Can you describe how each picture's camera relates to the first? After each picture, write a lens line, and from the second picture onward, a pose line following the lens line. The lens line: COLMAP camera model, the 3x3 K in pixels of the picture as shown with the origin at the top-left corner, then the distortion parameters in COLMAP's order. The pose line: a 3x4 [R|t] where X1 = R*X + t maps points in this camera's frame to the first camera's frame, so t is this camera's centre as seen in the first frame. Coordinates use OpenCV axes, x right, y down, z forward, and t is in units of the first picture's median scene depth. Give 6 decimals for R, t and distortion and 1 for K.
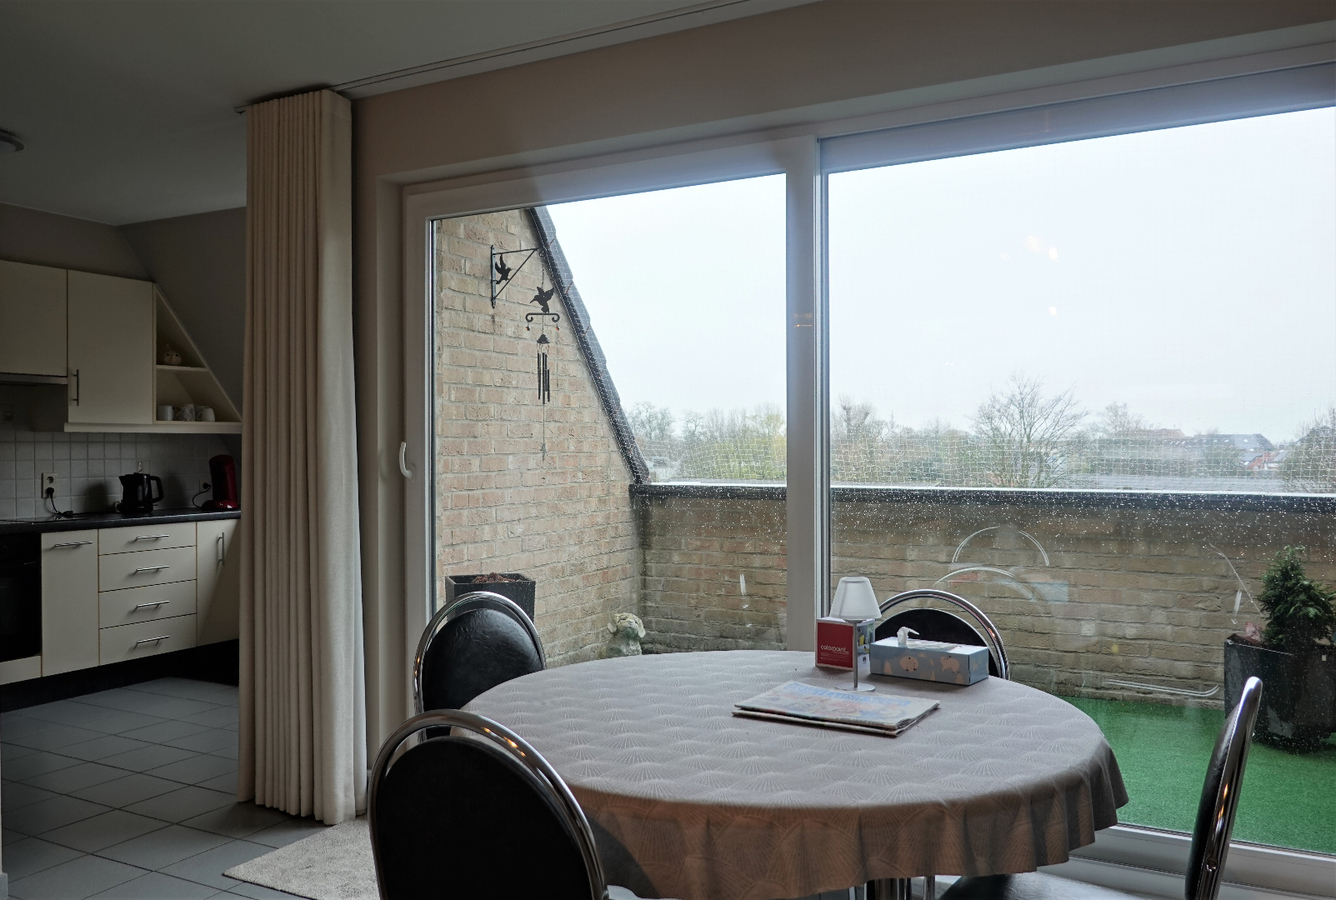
lens RADIAL K [[1053.5, 0, 663.8], [0, 1053.5, 445.7], [0, 0, 1]] dist [-0.006897, -0.012890]
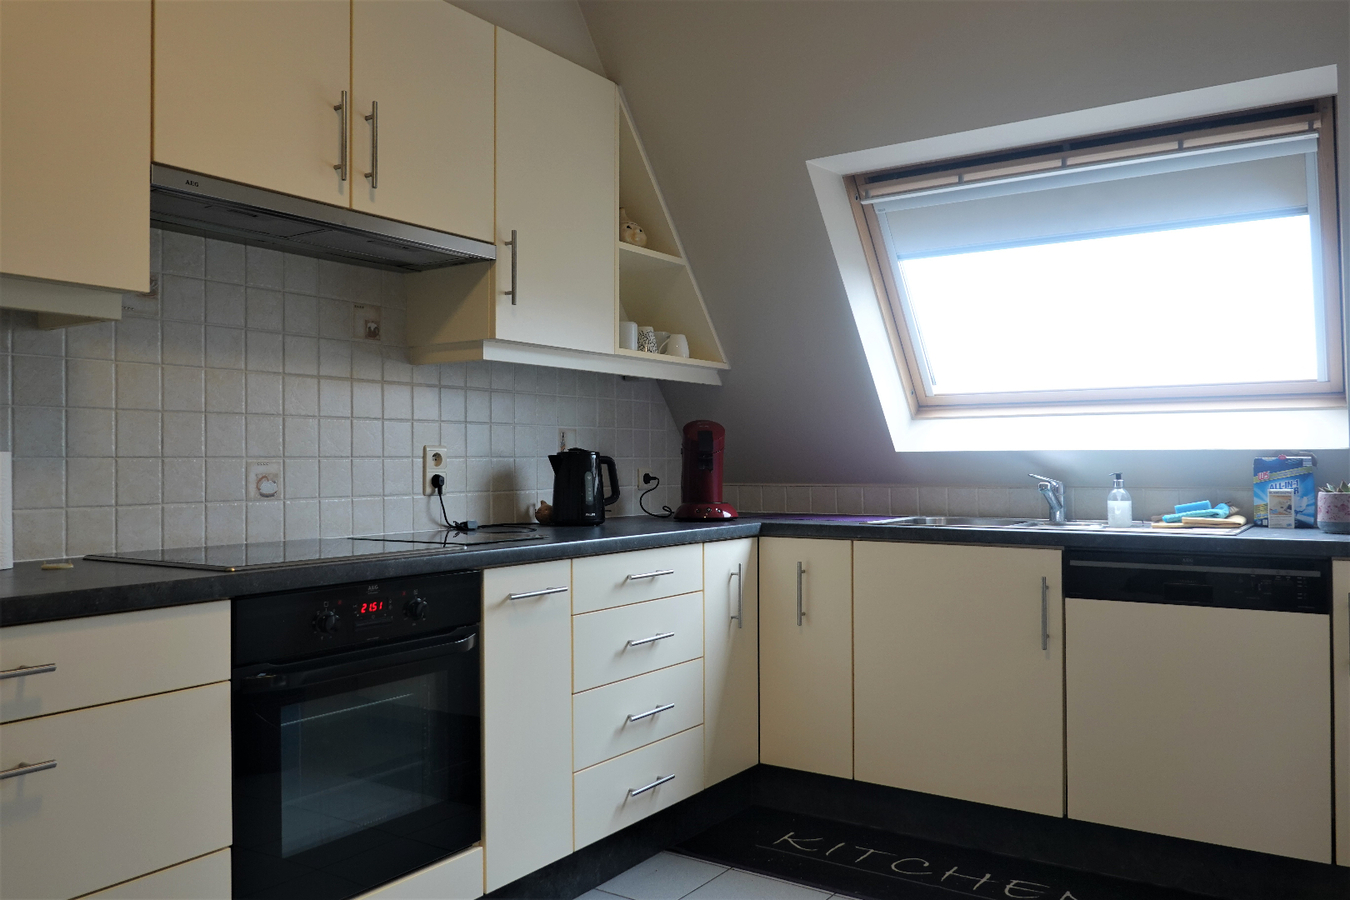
lens RADIAL K [[1064.5, 0, 676.7], [0, 1064.5, 446.9], [0, 0, 1]] dist [-0.006897, -0.012890]
pose [[0.994772, -0.000951, -0.102121, -0.405268], [-0.000400, 0.999913, -0.013214, 0.032390], [0.102125, 0.013186, 0.994684, 0.483531]]
